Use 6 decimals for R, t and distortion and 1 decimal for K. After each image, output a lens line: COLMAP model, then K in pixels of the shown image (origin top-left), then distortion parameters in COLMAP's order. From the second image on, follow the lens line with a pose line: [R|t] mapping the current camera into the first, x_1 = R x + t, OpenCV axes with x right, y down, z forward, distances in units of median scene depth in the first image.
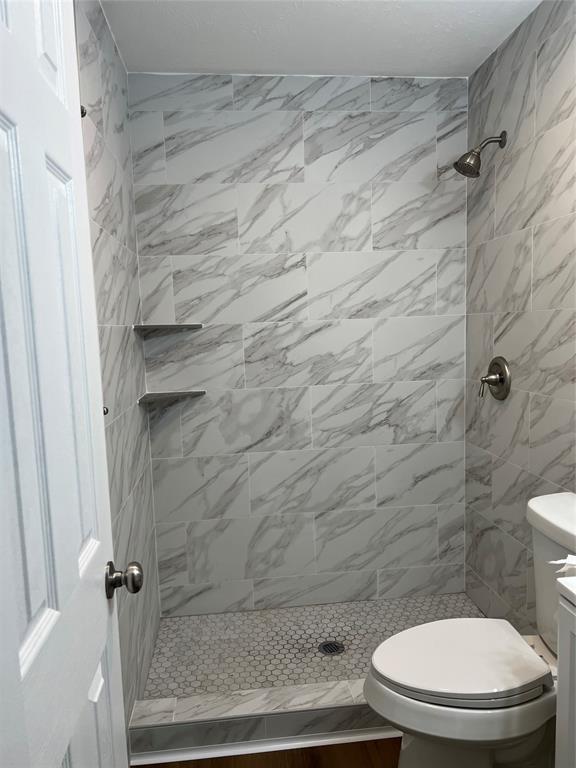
lens RADIAL K [[576.5, 0, 288.5], [0, 576.5, 384.8], [0, 0, 1]] dist [0.035881, -0.037439]
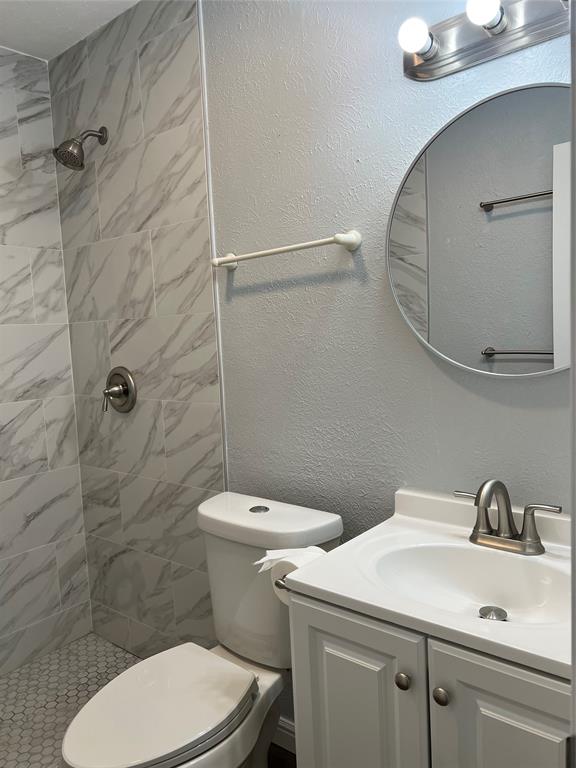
lens RADIAL K [[576.5, 0, 288.7], [0, 576.5, 387.3], [0, 0, 1]] dist [0.035881, -0.037439]
pose [[0.718182, -0.065618, 0.692755, -0.085287], [0.091598, 0.995796, -0.000637, 0.009834], [-0.689800, 0.063913, 0.721173, 0.132145]]
